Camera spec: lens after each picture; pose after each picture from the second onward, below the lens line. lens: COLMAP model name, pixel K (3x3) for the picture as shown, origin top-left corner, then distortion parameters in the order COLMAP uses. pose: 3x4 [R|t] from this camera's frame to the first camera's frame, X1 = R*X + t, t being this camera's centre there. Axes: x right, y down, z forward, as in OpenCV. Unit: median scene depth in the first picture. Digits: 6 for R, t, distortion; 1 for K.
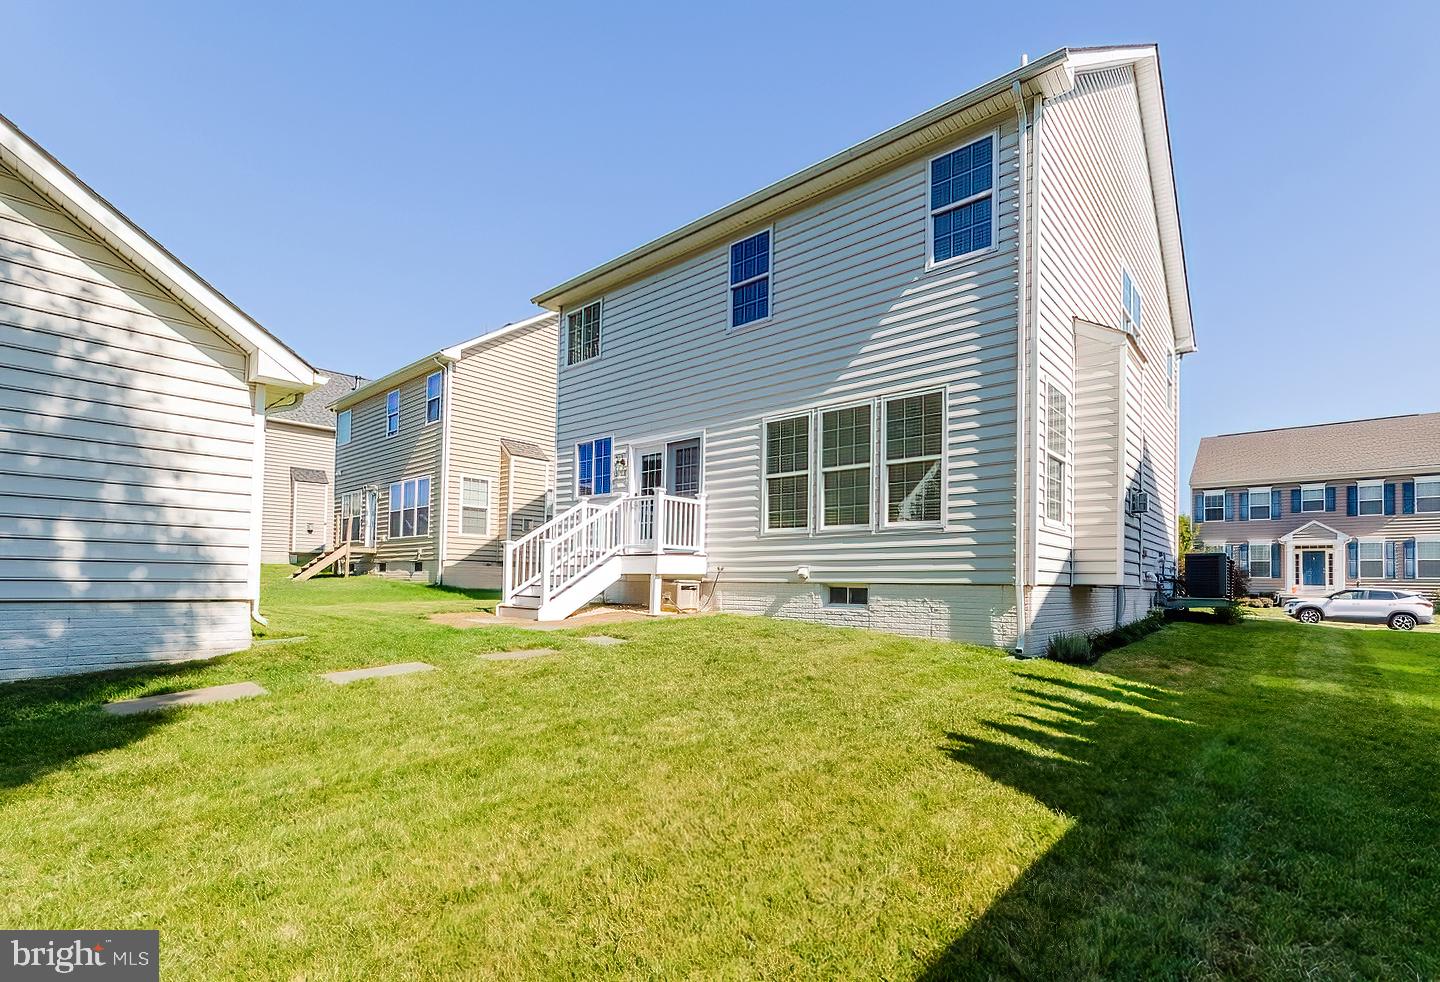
lens RADIAL K [[673.1, 0, 718.0], [0, 673.1, 564.6], [0, 0, 1]] dist [-0.005464, 0.000001]
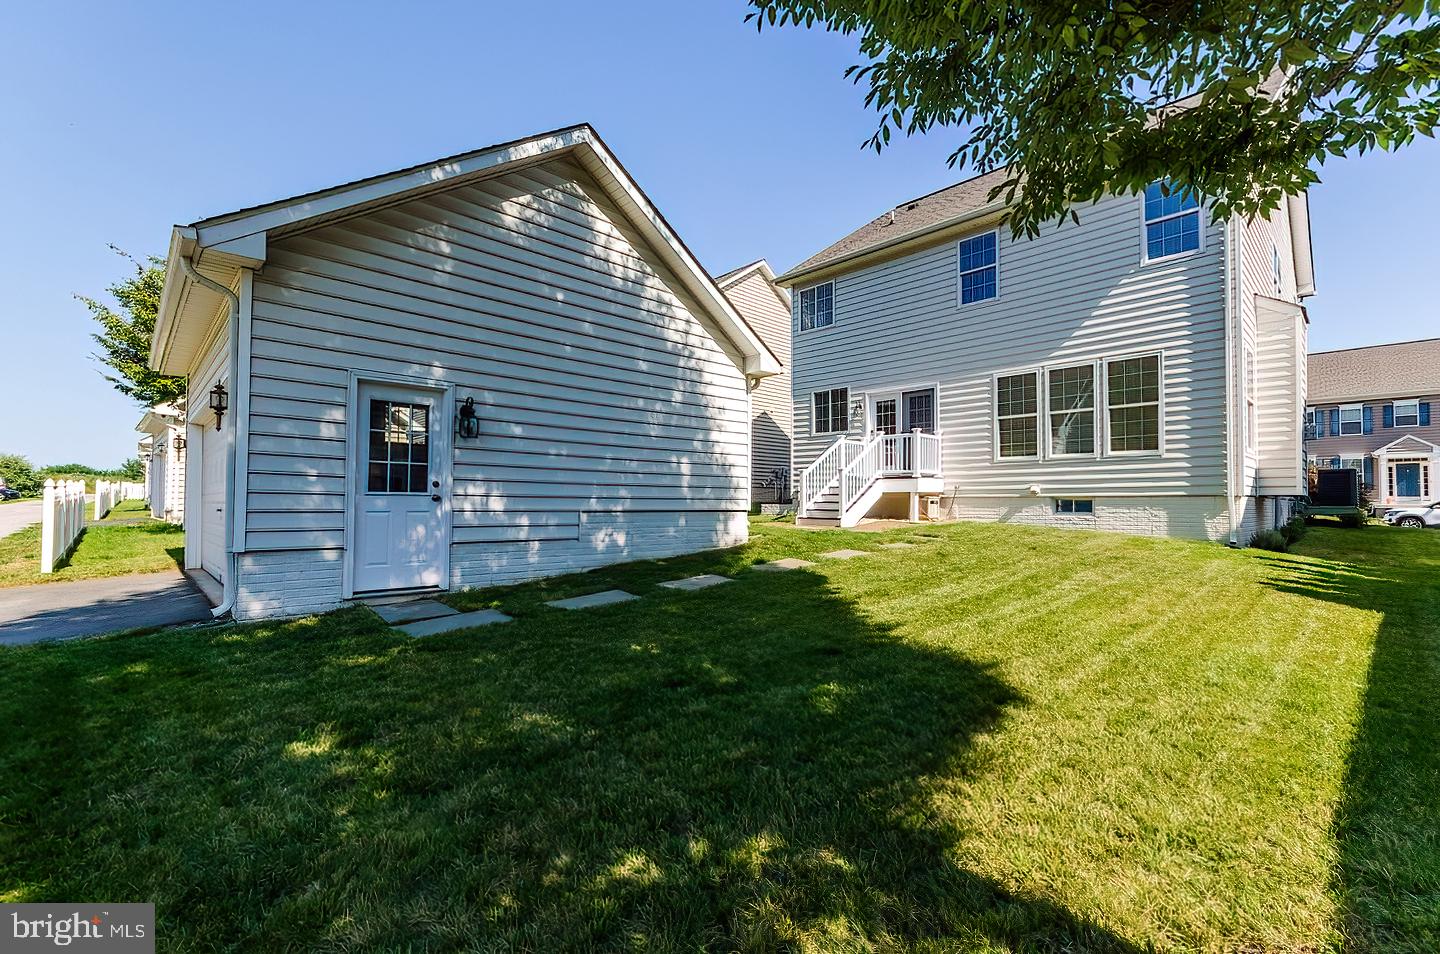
lens RADIAL K [[629.5, 0, 728.8], [0, 629.5, 485.3], [0, 0, 1]] dist [0.000354, -0.000073]
pose [[0.996448, -0.014161, -0.083015, -0.353248], [0.014186, 0.999899, -0.000288, -0.004231], [0.083010, -0.000891, 0.996548, -0.282992]]
